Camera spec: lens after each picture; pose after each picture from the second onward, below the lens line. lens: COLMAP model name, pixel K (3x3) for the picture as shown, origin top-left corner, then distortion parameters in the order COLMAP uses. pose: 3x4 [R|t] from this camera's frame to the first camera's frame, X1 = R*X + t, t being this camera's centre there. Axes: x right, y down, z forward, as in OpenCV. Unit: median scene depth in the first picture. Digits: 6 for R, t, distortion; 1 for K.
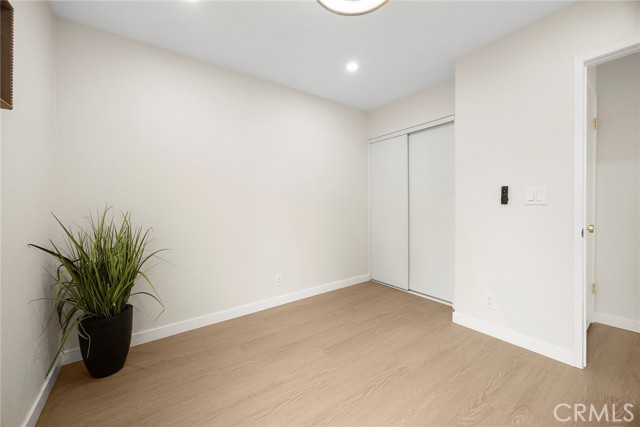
lens RADIAL K [[246.8, 0, 322.3], [0, 246.8, 210.7], [0, 0, 1]] dist [0.000347, 0.000003]
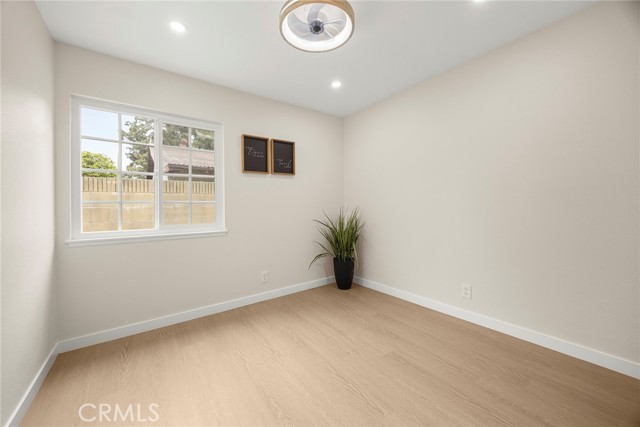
lens RADIAL K [[246.8, 0, 322.4], [0, 246.8, 209.3], [0, 0, 1]] dist [0.000347, 0.000003]
pose [[-0.009350, 0.019507, -0.999766, 0.953159], [-0.002122, 0.999807, 0.019528, -0.032018], [0.999954, 0.002304, -0.009306, 0.694525]]
